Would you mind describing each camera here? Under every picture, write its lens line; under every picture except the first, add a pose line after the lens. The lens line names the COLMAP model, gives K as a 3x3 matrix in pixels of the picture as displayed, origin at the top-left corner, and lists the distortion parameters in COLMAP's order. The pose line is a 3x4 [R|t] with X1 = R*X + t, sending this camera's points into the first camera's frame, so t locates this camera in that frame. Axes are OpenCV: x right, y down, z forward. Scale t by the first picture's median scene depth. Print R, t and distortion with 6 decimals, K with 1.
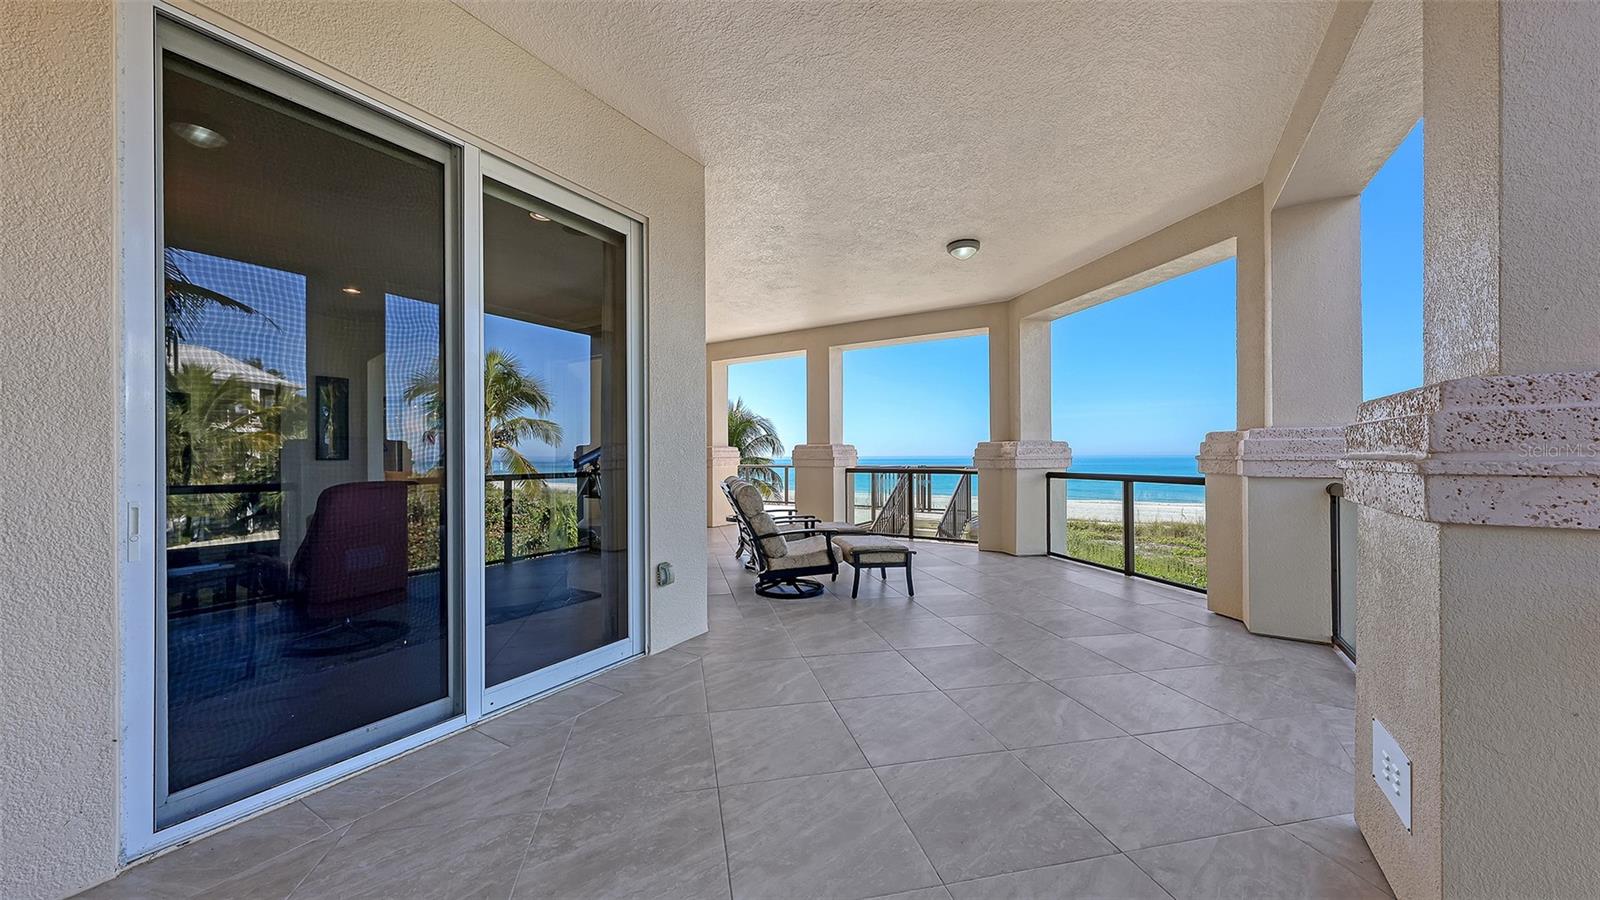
lens RADIAL K [[546.7, 0, 805.1], [0, 546.7, 455.7], [0, 0, 1]] dist [0.000376, -0.000002]
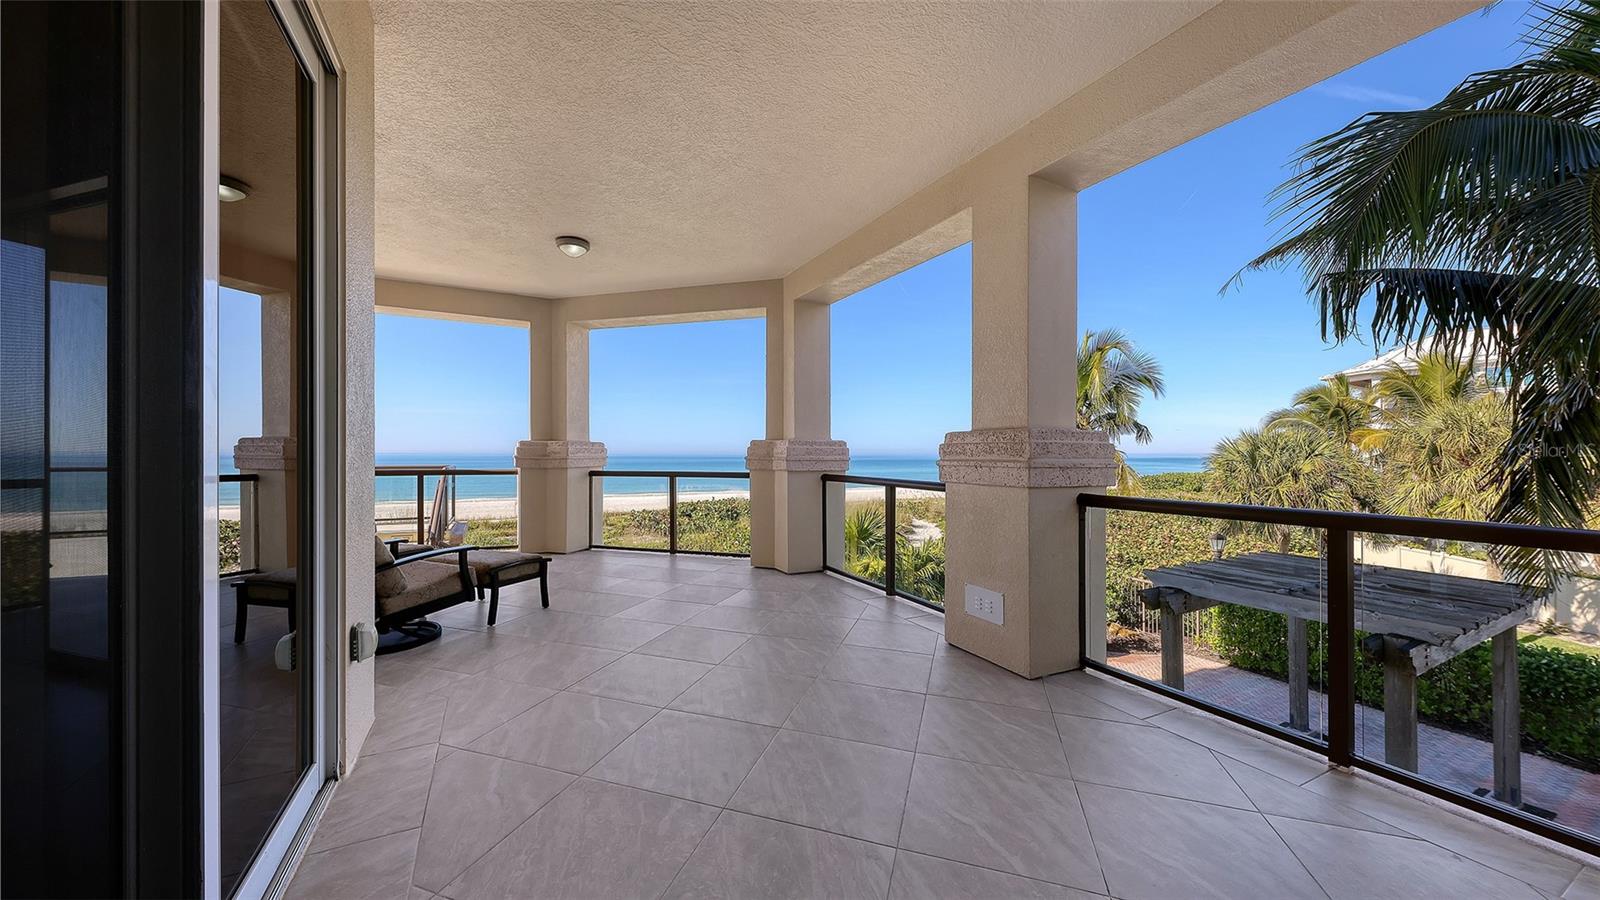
lens RADIAL K [[535.4, 0, 800.0], [0, 535.4, 450.0], [0, 0, 1]] dist [-0.000075, -0.000030]
pose [[0.513047, 0.014840, 0.858232, -0.327734], [-0.008370, 0.999889, -0.012286, -0.001195], [-0.858320, -0.000880, 0.513115, 0.150429]]
